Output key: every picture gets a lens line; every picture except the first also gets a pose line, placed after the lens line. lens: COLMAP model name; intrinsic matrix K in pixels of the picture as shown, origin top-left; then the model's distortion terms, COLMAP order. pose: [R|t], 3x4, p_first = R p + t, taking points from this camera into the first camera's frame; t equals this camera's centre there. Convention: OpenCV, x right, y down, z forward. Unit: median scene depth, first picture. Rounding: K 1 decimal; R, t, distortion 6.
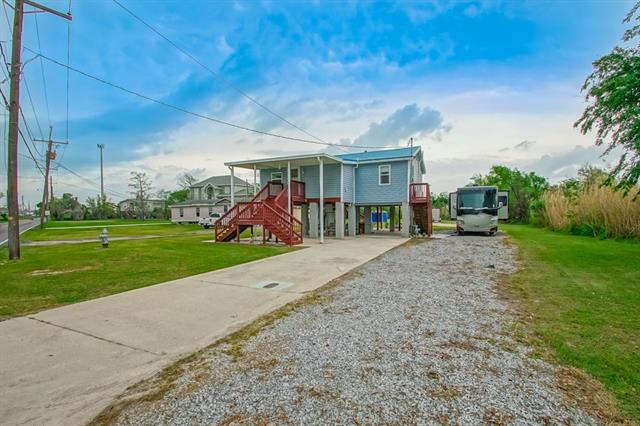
lens RADIAL K [[308.6, 0, 319.1], [0, 308.6, 211.7], [0, 0, 1]] dist [0.019876, 0.000078]
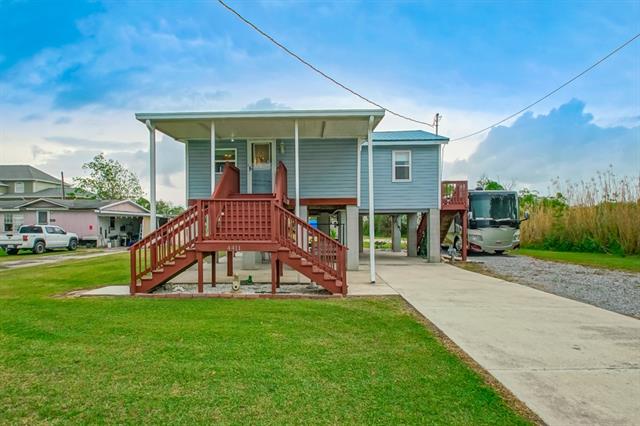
lens RADIAL K [[377.0, 0, 319.0], [0, 377.0, 219.1], [0, 0, 1]] dist [-0.004029, -0.002866]
pose [[0.913086, 0.008616, 0.407675, -0.259705], [-0.003067, 0.999894, -0.014262, 0.002962], [-0.407755, 0.011772, 0.913016, 0.358126]]
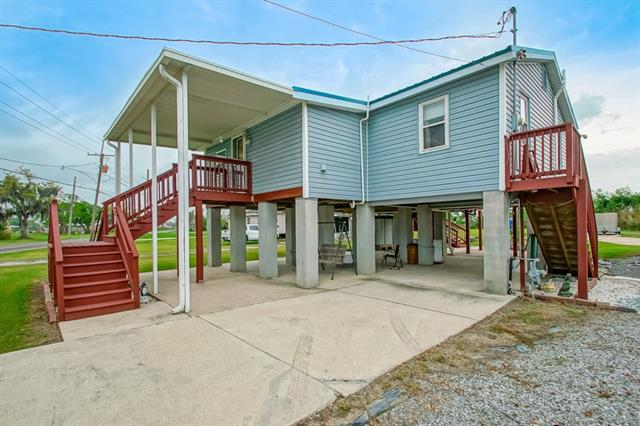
lens RADIAL K [[308.6, 0, 304.0], [0, 308.6, 220.4], [0, 0, 1]] dist [0.019876, 0.000078]
pose [[0.918698, -0.015313, -0.394663, 0.214304], [0.013515, 0.999882, -0.007336, 0.001620], [0.394729, 0.001406, 0.918797, 0.576269]]
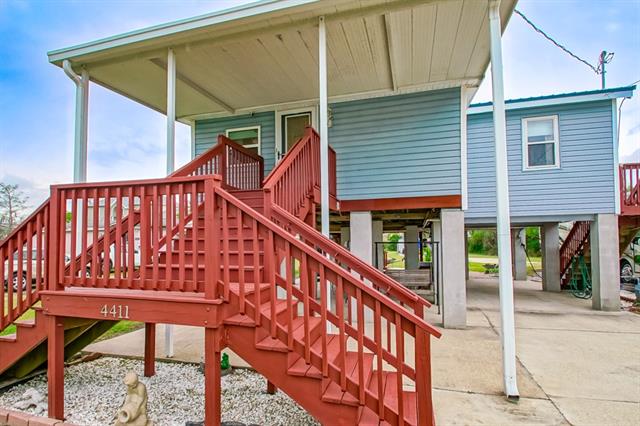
lens RADIAL K [[354.5, 0, 327.4], [0, 354.5, 228.6], [0, 0, 1]] dist [-0.003857, -0.004193]
pose [[0.986558, 0.002289, 0.163396, -0.113343], [0.003799, 0.999310, -0.036938, 0.000734], [-0.163368, 0.037062, 0.985869, 0.618231]]
